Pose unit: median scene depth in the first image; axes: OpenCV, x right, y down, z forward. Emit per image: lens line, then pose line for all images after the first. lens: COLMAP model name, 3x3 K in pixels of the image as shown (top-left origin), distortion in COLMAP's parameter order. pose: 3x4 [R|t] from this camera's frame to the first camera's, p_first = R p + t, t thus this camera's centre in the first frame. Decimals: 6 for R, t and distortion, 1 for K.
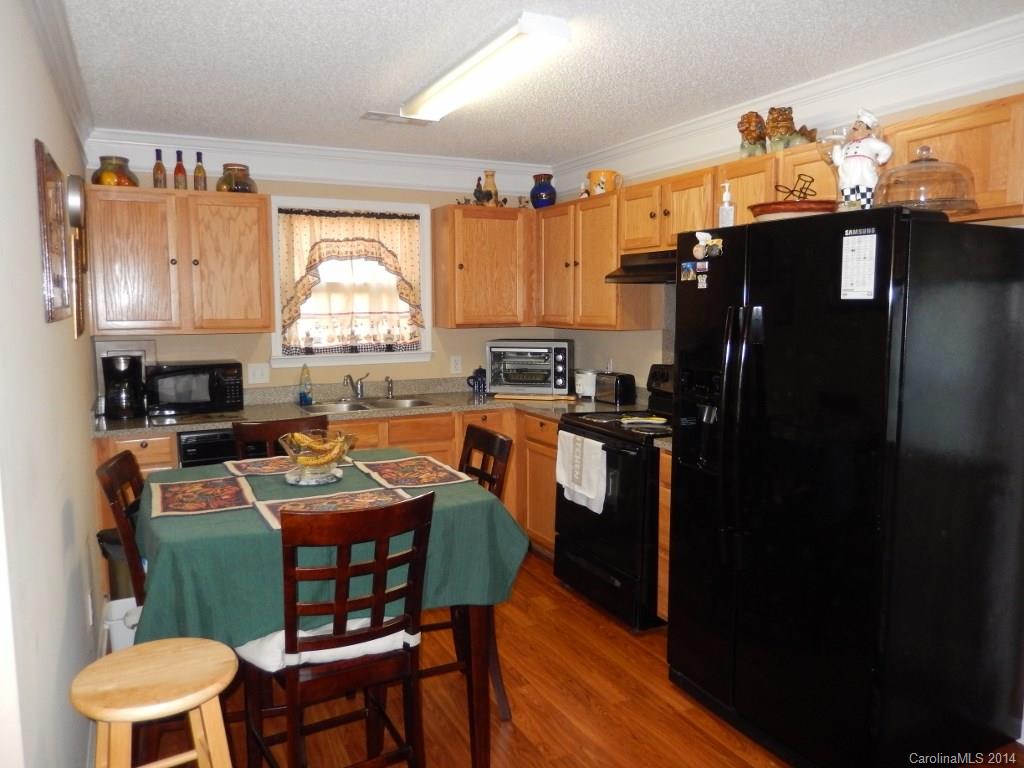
lens RADIAL K [[757.3, 0, 509.3], [0, 757.3, 382.9], [0, 0, 1]] dist [-0.009980, -0.006890]
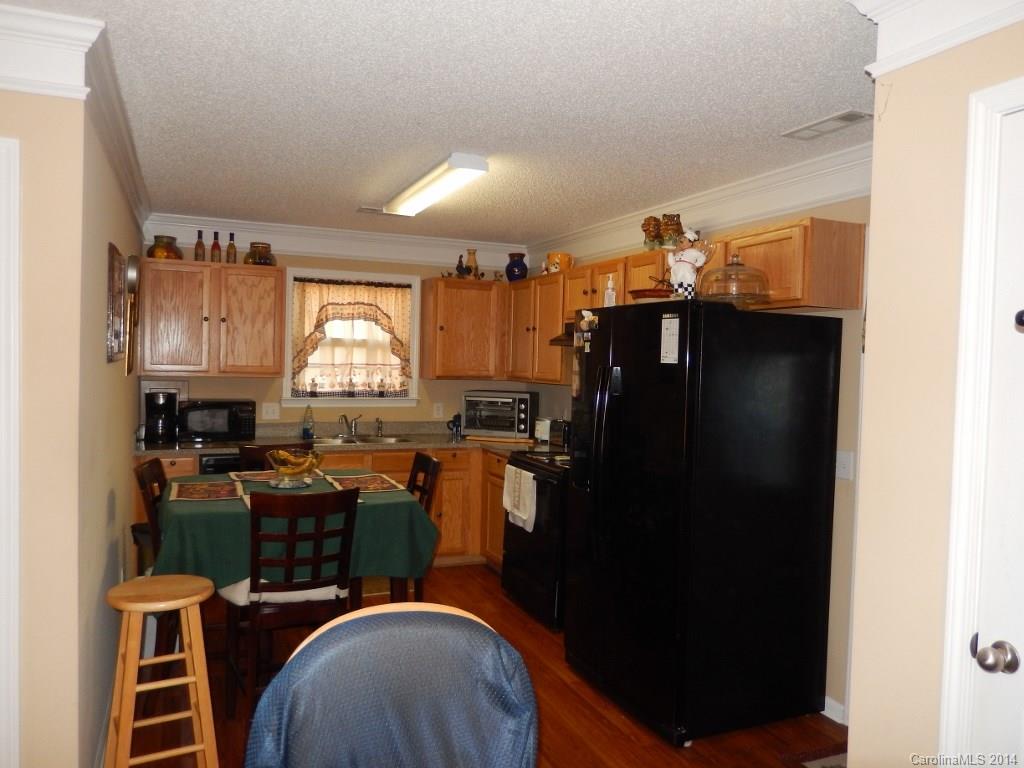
lens RADIAL K [[757.3, 0, 509.3], [0, 757.3, 382.9], [0, 0, 1]] dist [-0.009980, -0.006890]
pose [[0.998250, 0.030760, -0.050508, 0.128336], [-0.034434, 0.996698, -0.073541, 0.021194], [0.048079, 0.075151, 0.996012, -0.224412]]
